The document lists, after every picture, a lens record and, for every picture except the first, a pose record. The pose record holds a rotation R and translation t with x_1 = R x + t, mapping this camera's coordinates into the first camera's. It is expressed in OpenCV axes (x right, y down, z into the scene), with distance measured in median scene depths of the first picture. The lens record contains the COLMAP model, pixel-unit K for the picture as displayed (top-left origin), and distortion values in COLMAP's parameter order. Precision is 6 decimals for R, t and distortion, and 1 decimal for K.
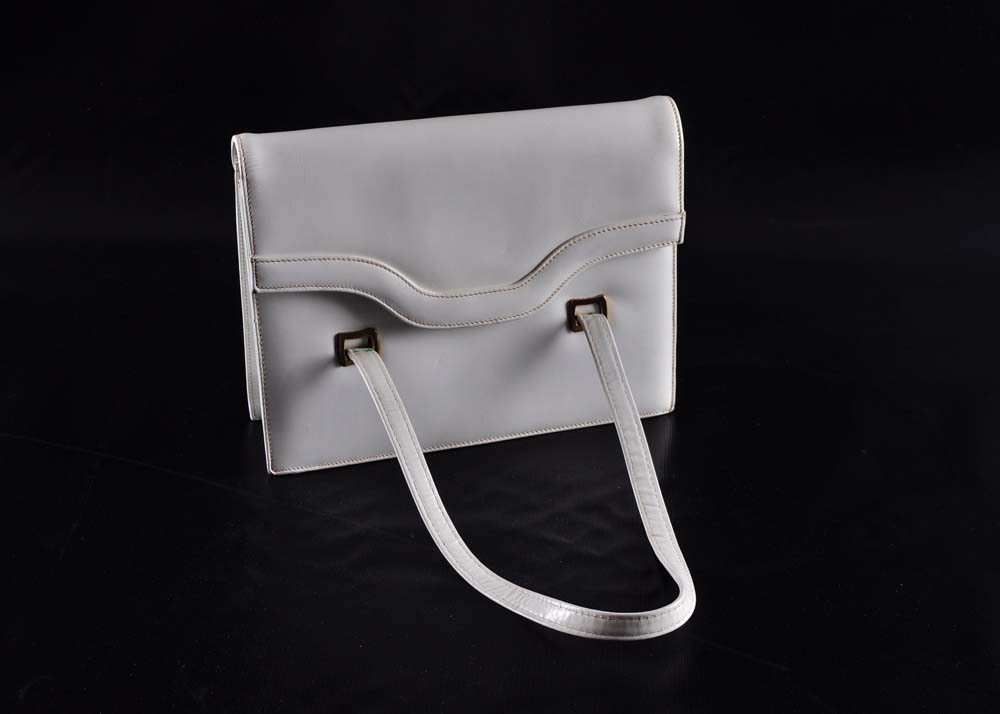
lens RADIAL K [[1860.8, 0, 500.0], [0, 1860.8, 357.0], [0, 0, 1]] dist [-0.058017, -0.089971]
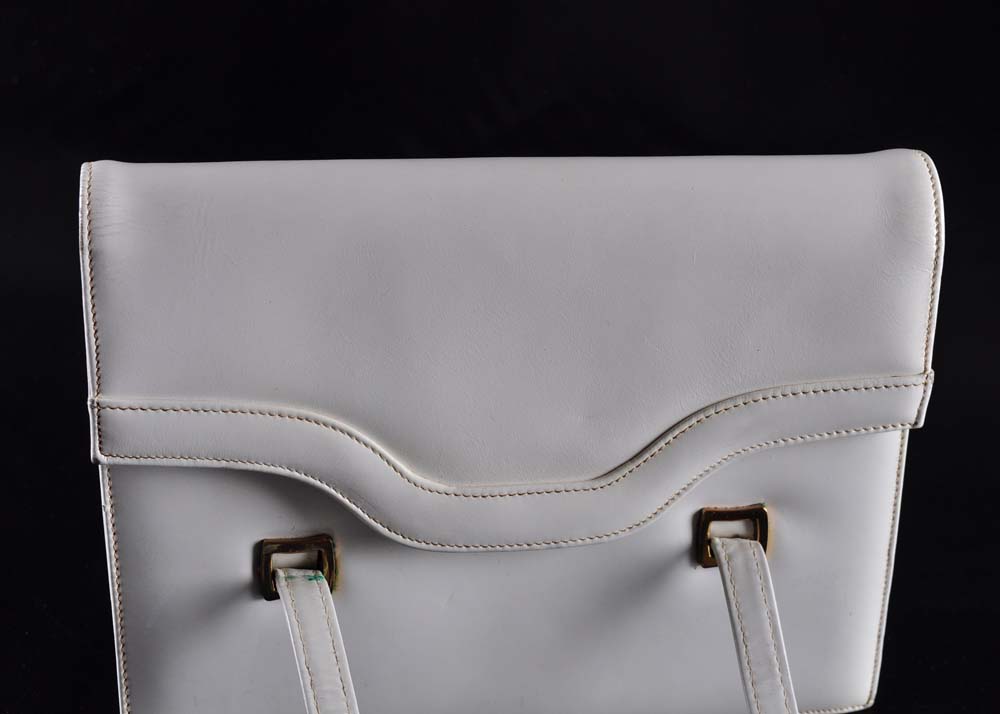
lens RADIAL K [[1860.8, 0, 500.0], [0, 1860.8, 357.0], [0, 0, 1]] dist [-0.058017, -0.089971]
pose [[0.990385, 0.094040, -0.101462, 0.031184], [-0.092074, 0.995465, 0.023902, -0.084372], [0.103250, -0.014330, 0.994552, 0.468467]]
